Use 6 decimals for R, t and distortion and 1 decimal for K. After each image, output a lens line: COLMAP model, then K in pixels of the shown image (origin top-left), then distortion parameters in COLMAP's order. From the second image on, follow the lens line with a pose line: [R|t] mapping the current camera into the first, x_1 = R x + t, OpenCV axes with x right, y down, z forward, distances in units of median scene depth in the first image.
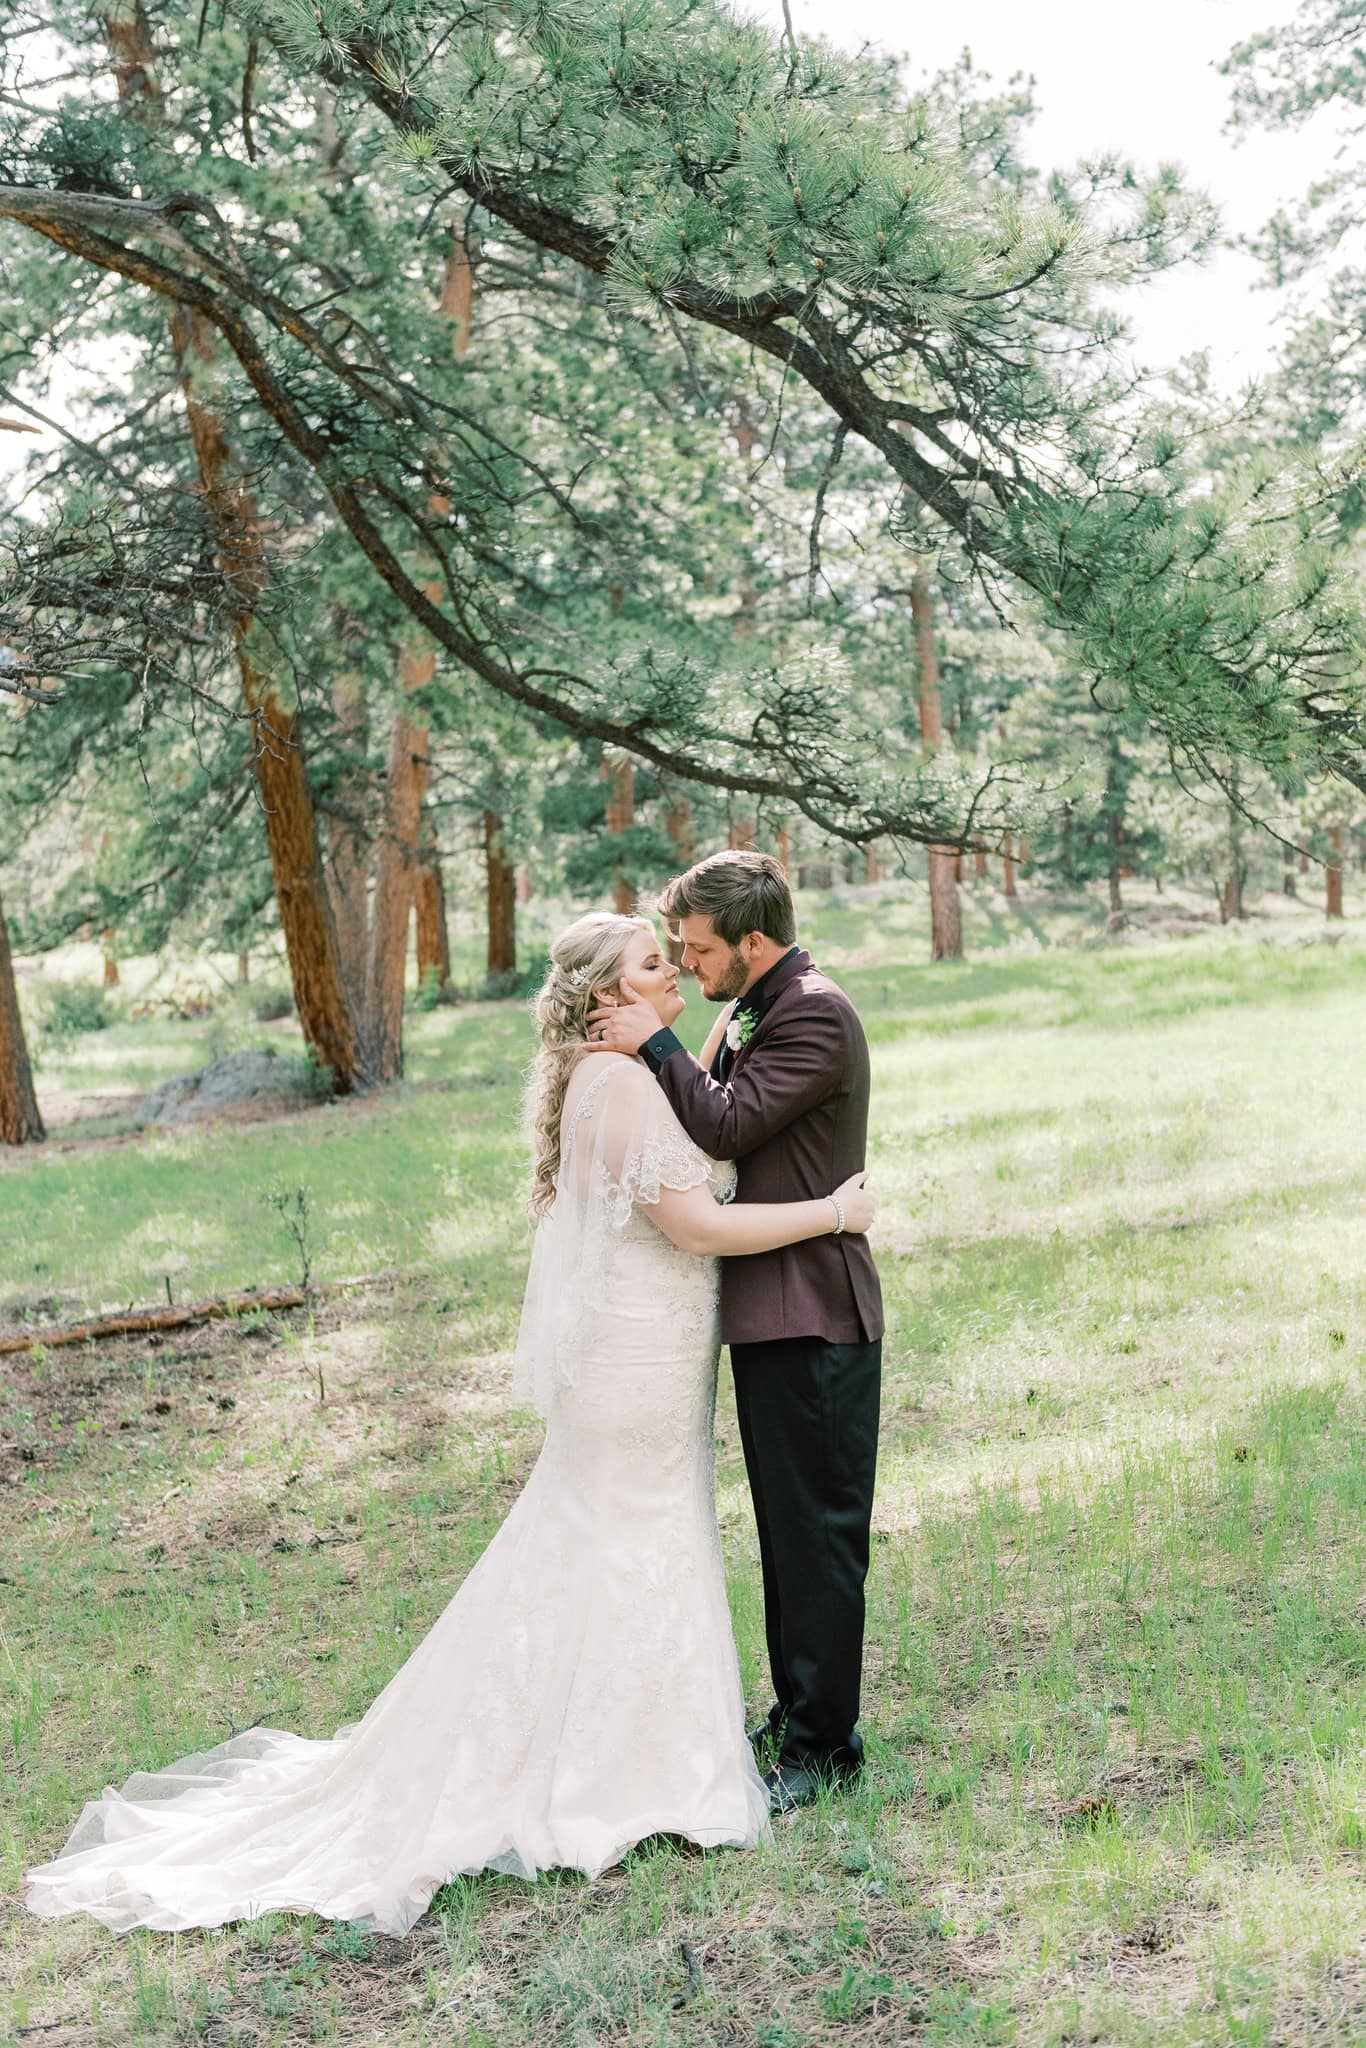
lens RADIAL K [[6341.2, 0, 585.4], [0, 6341.2, 1025.8], [0, 0, 1]] dist [-0.121862, -1.627227]
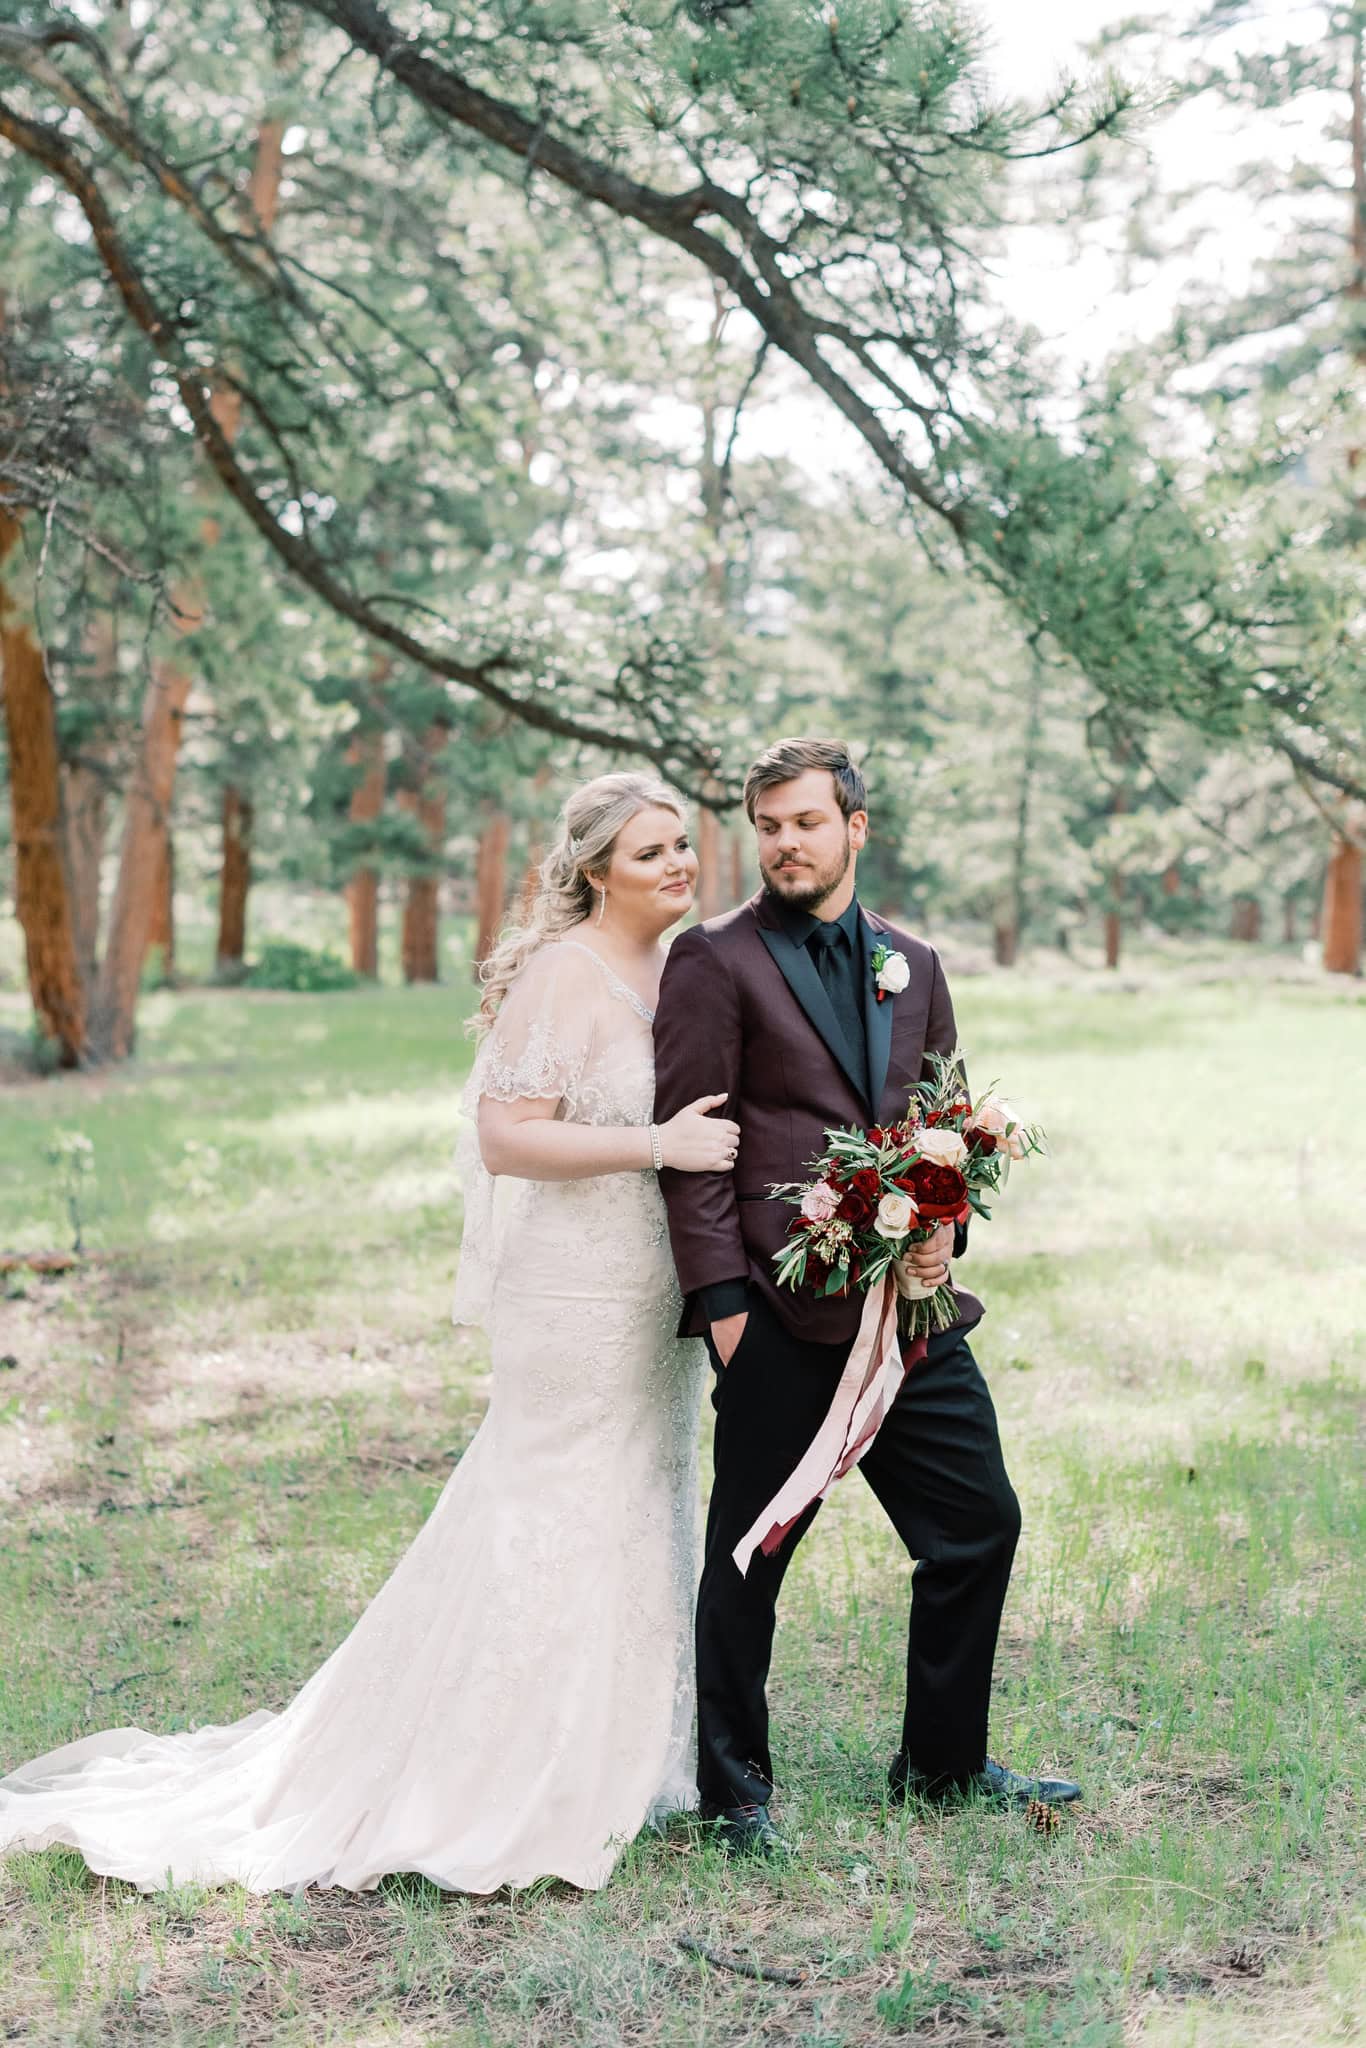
lens RADIAL K [[6341.2, 0, 585.4], [0, 6341.2, 1025.8], [0, 0, 1]] dist [-0.121862, -1.627227]
pose [[0.990904, 0.078471, 0.109326, -0.065270], [-0.074780, 0.996496, -0.037469, 0.033435], [-0.111883, 0.028952, 0.993300, 0.081702]]
